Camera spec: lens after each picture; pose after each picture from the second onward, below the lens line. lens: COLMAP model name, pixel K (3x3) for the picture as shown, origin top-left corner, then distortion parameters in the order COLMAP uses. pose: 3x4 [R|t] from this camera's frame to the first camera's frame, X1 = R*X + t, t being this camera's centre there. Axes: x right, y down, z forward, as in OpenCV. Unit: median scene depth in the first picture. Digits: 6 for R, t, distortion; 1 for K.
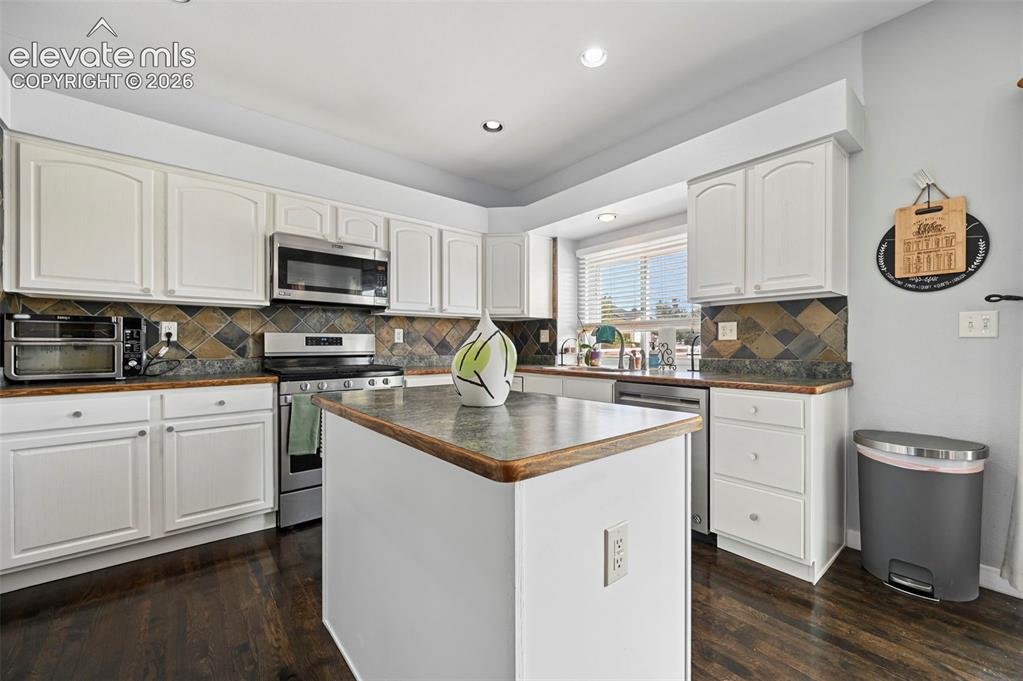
lens RADIAL K [[408.1, 0, 518.8], [0, 408.1, 347.6], [0, 0, 1]] dist [-0.006172, 0.001978]
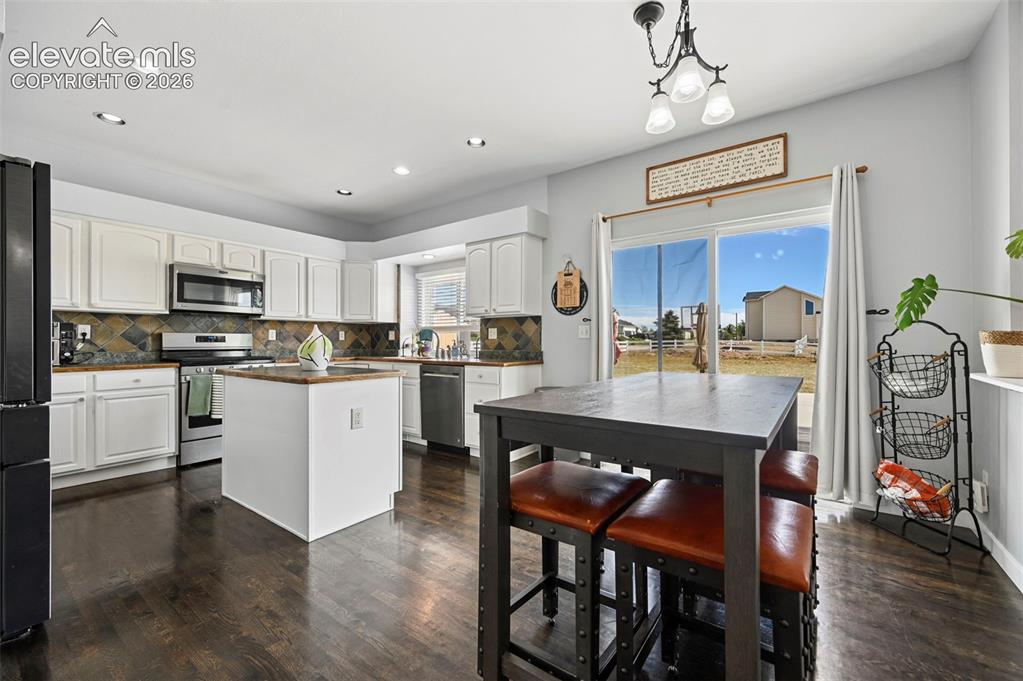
lens RADIAL K [[408.1, 0, 521.0], [0, 408.1, 340.9], [0, 0, 1]] dist [-0.006172, 0.001978]
pose [[0.967542, 0.001042, 0.252707, 0.230945], [0.001043, 0.999967, -0.008118, 0.003865], [-0.252707, 0.008118, 0.967509, -0.729932]]
